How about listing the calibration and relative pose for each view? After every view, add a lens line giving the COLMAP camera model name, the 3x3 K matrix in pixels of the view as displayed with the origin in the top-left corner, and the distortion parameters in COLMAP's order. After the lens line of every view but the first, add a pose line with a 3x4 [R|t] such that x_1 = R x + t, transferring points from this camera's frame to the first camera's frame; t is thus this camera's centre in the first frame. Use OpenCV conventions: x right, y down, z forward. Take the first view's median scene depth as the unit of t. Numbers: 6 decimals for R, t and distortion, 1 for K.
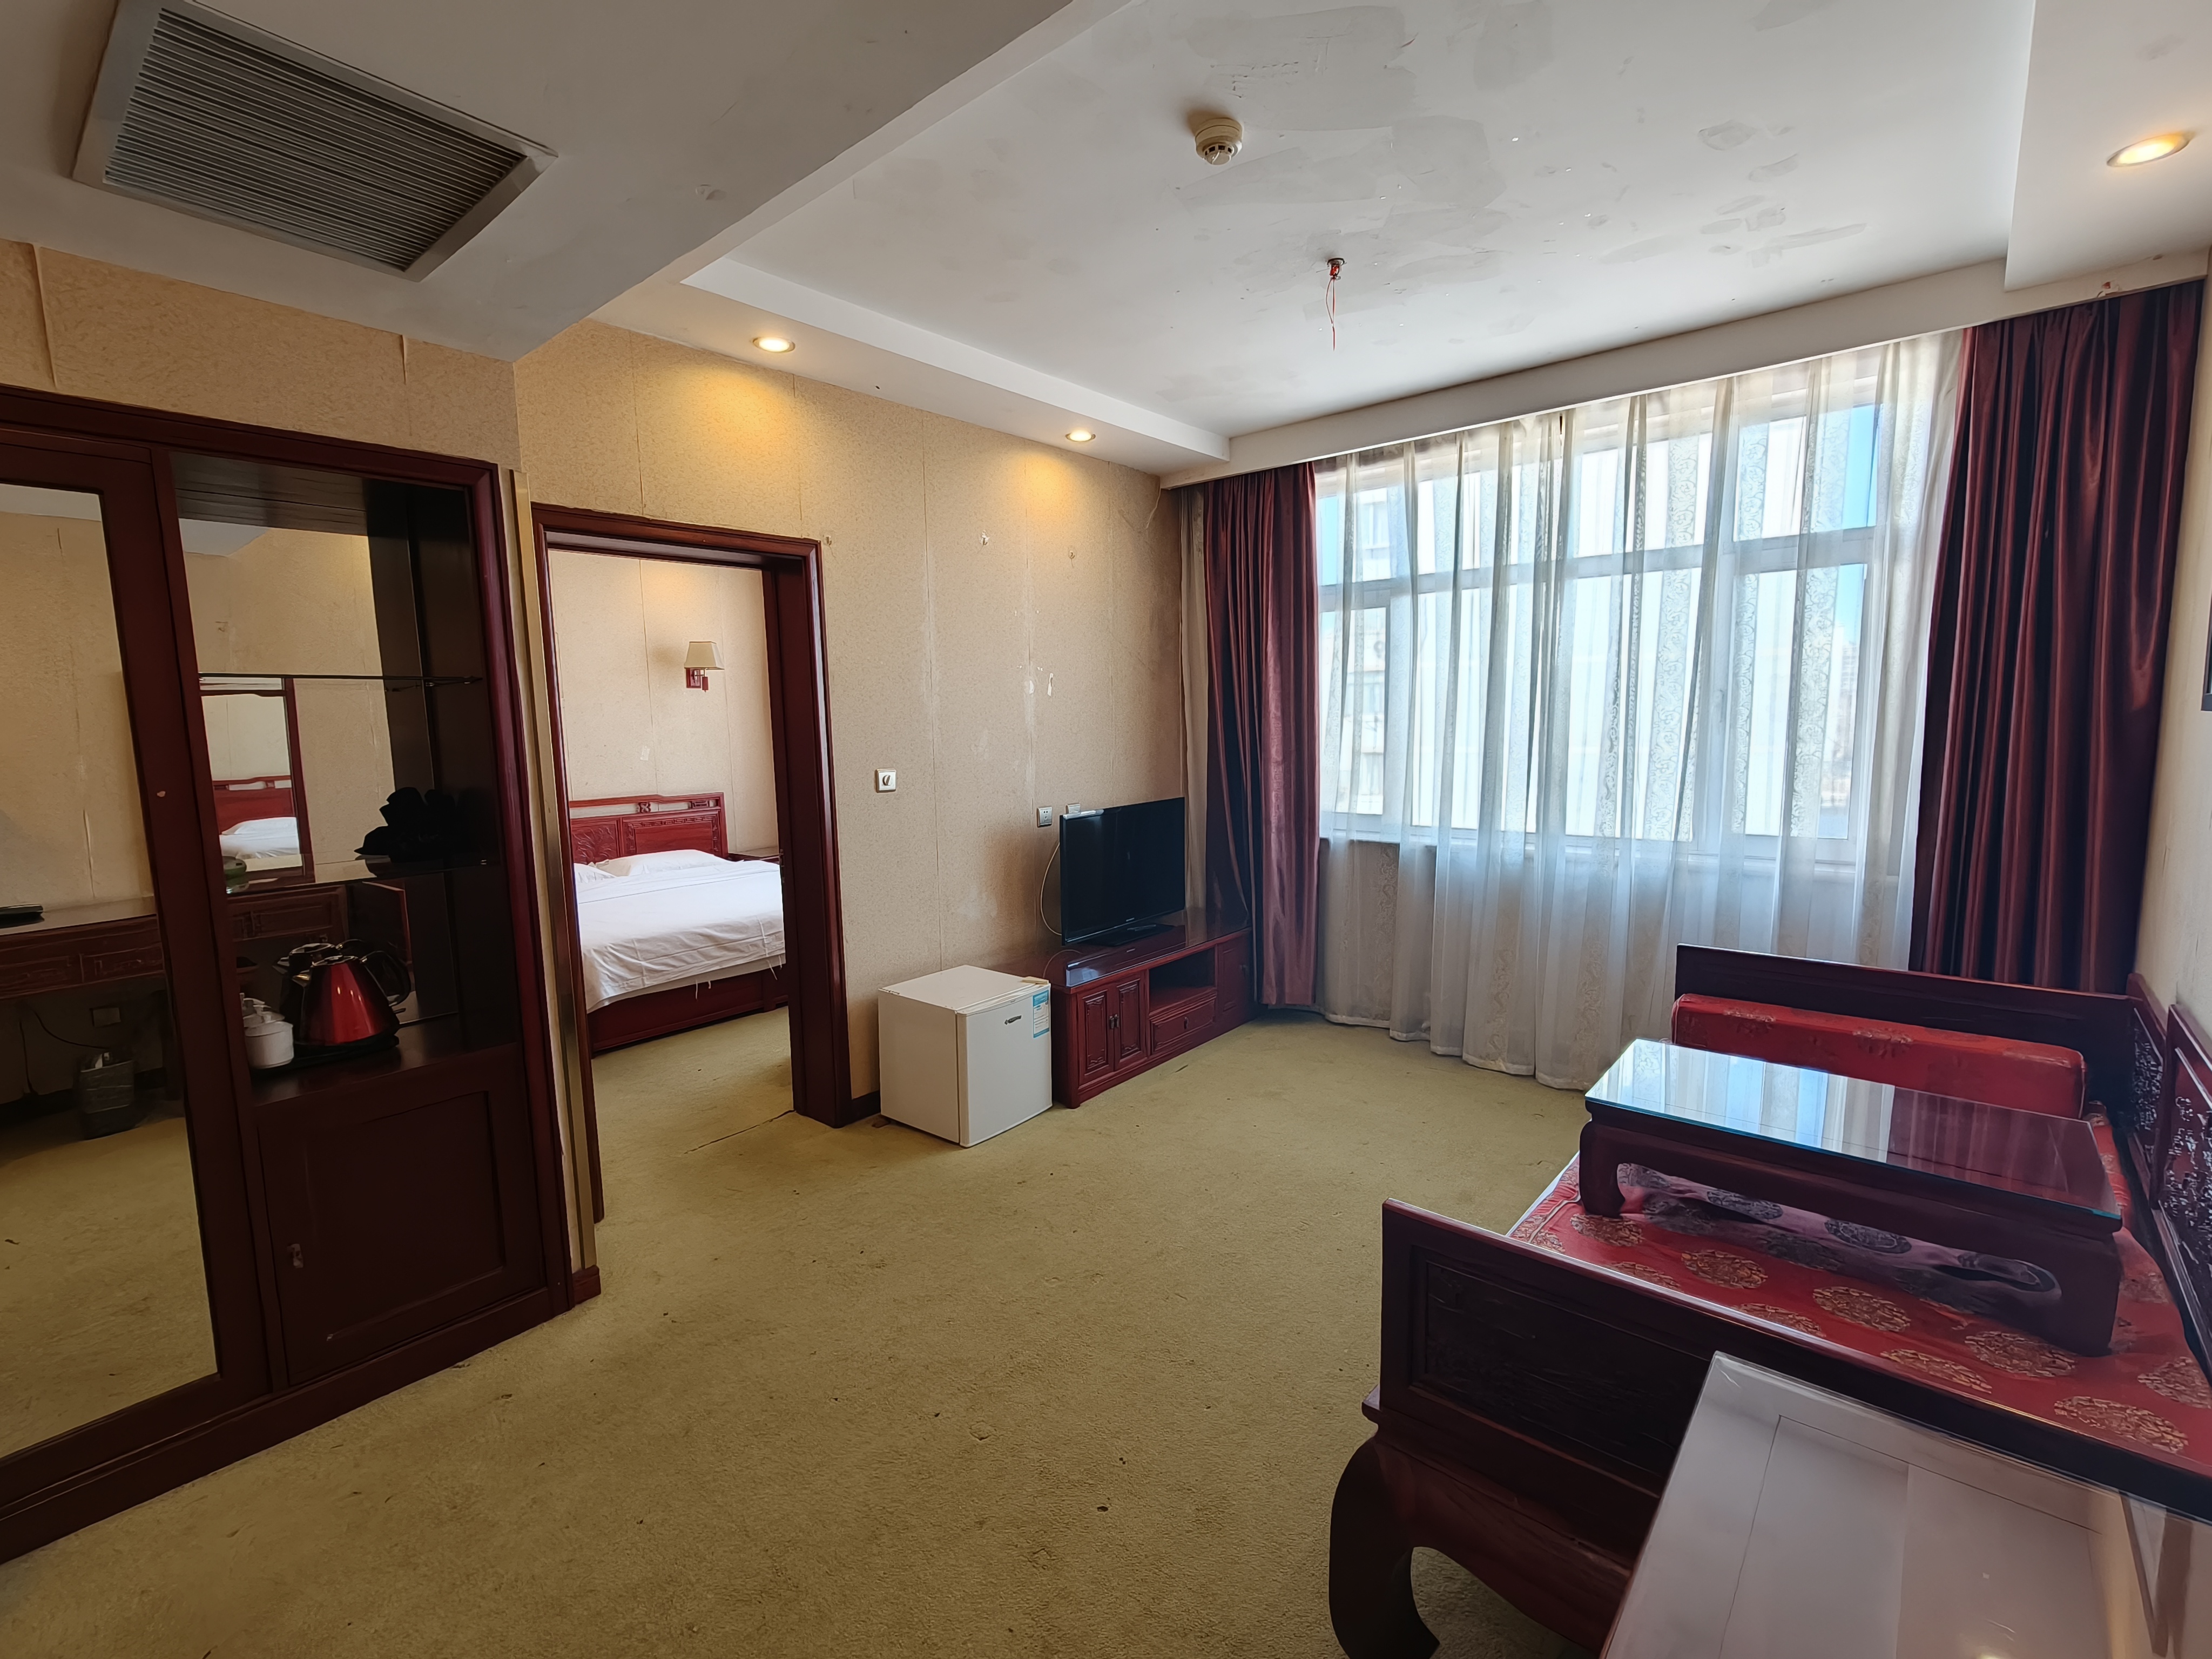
lens RADIAL K [[992.3, 0, 1120.3], [0, 992.3, 825.7], [0, 0, 1]] dist [0.000448, 0.000097]
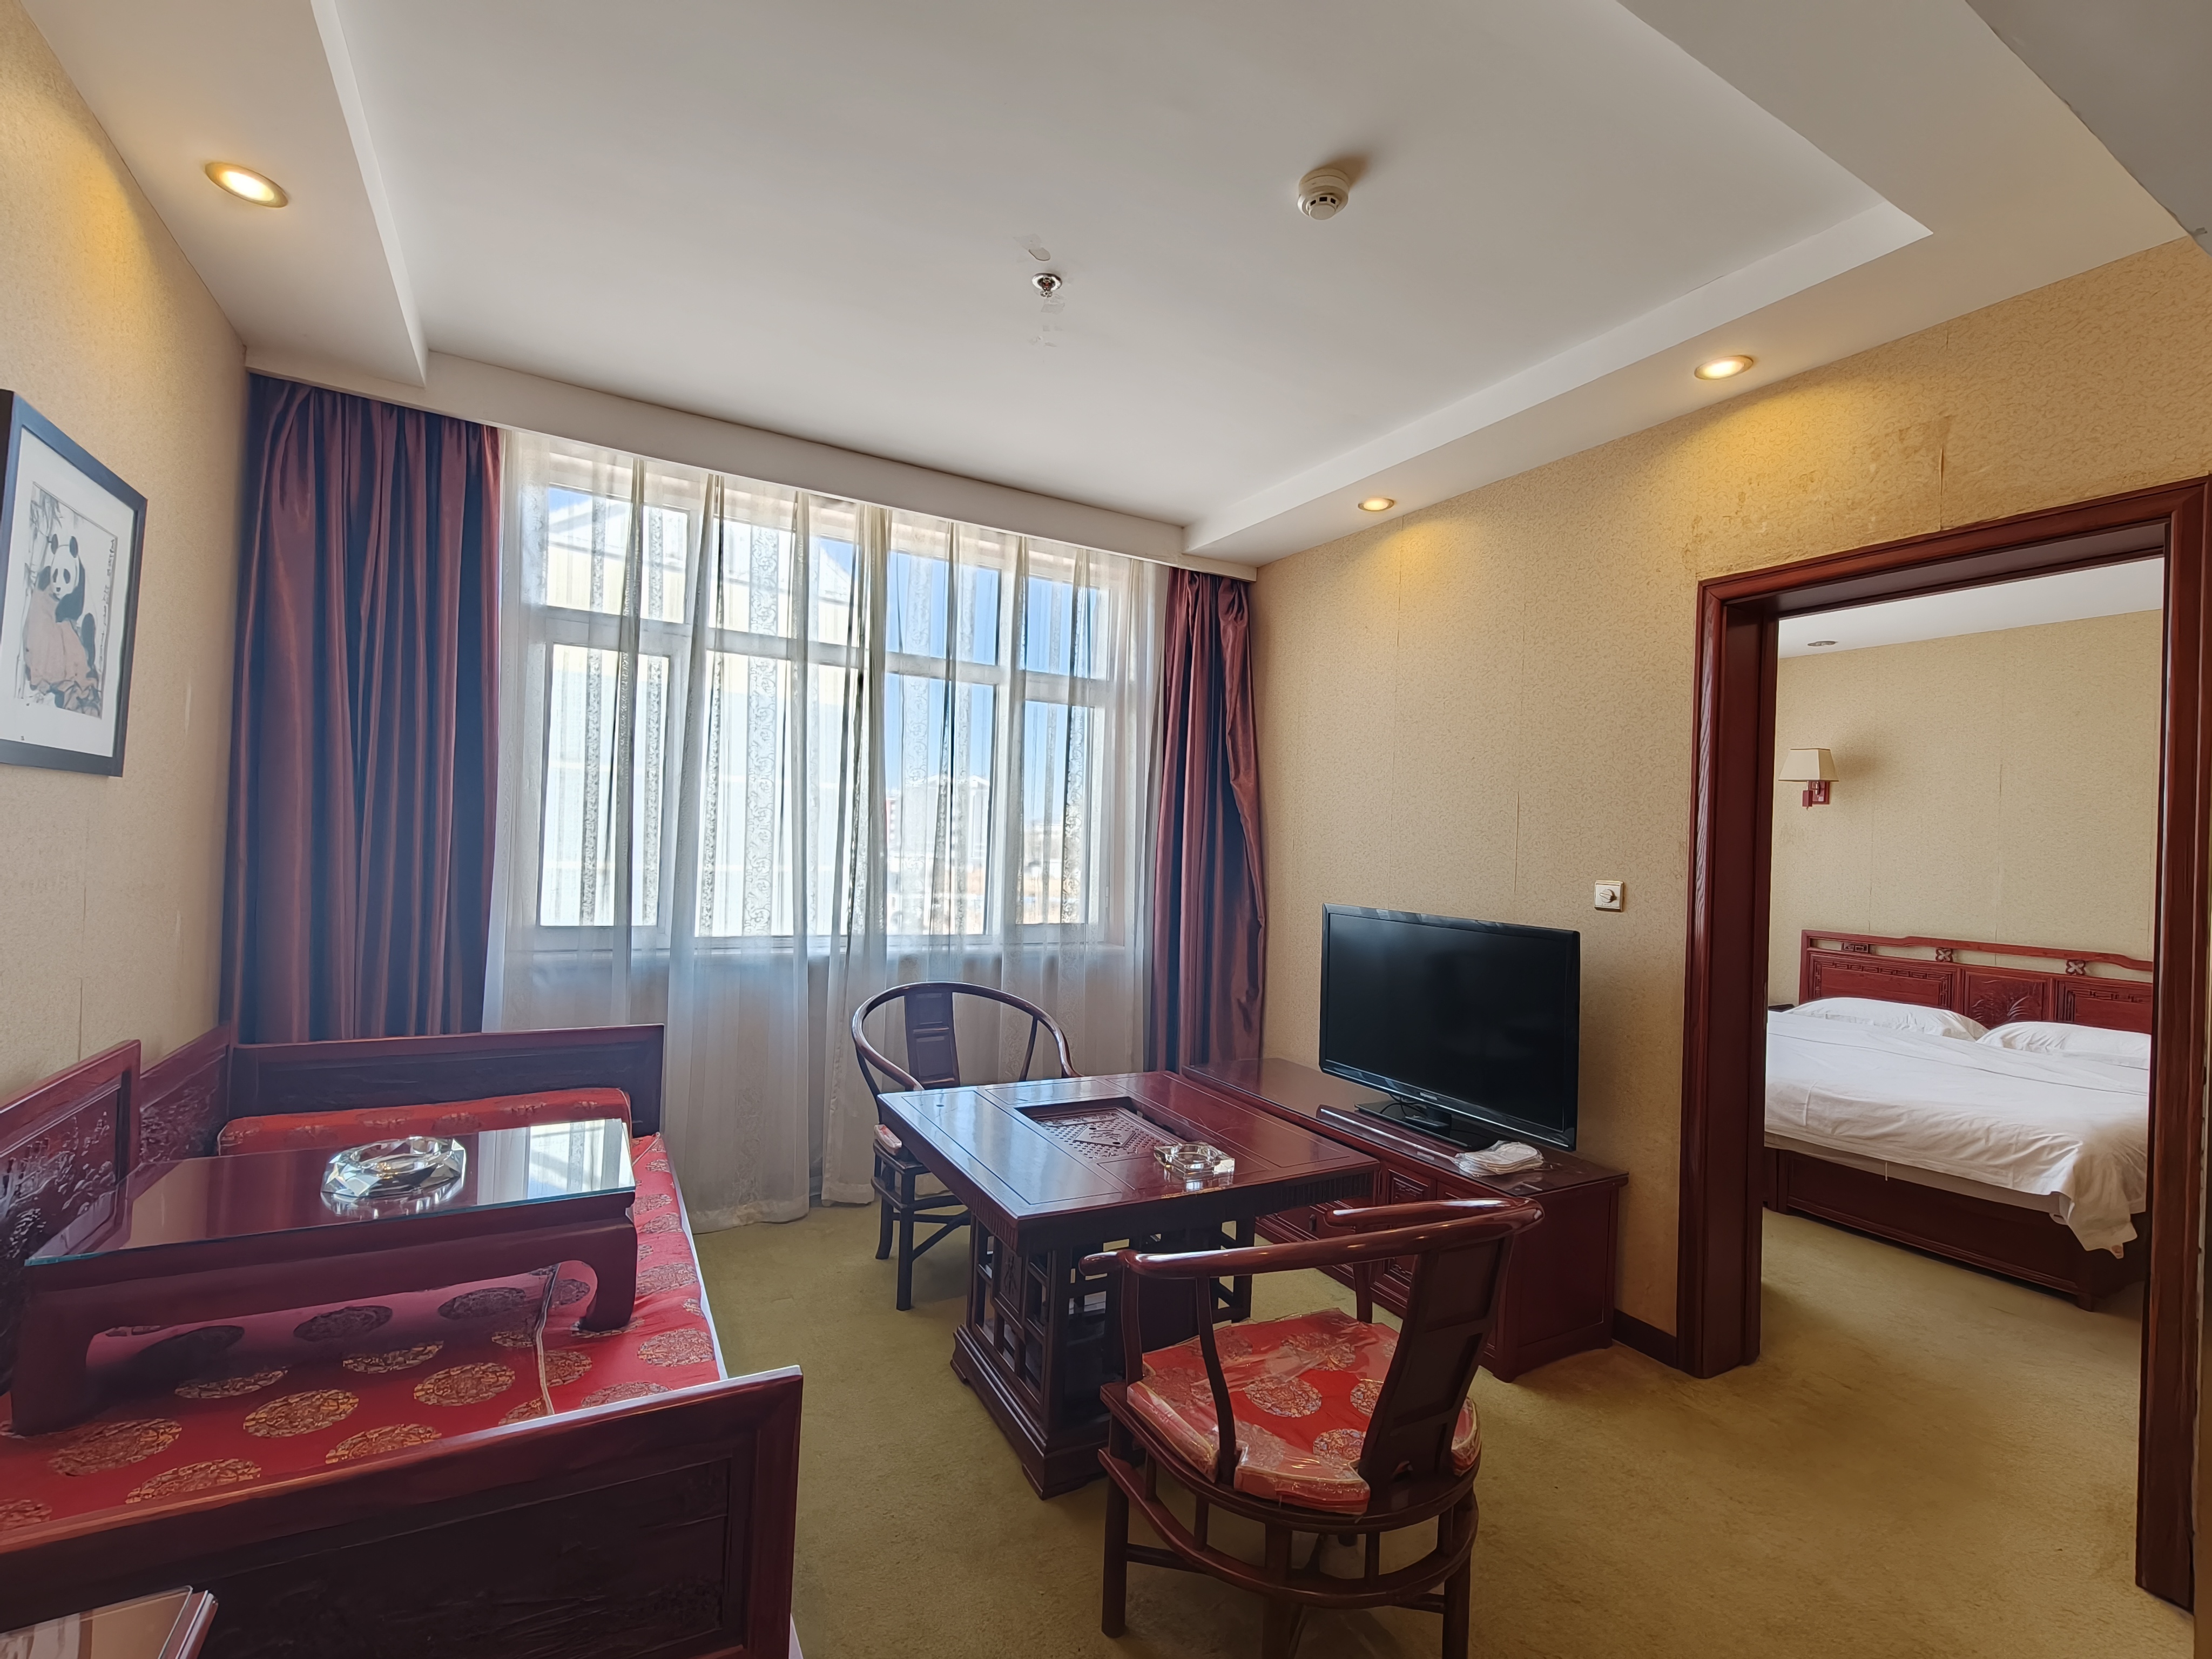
lens RADIAL K [[992.3, 0, 1120.3], [0, 992.3, 825.7], [0, 0, 1]] dist [0.000448, 0.000097]
pose [[0.344681, 0.016619, 0.938573, -0.314929], [0.044411, 0.998435, -0.033989, -0.041934], [-0.937669, 0.053398, 0.343403, 0.364243]]
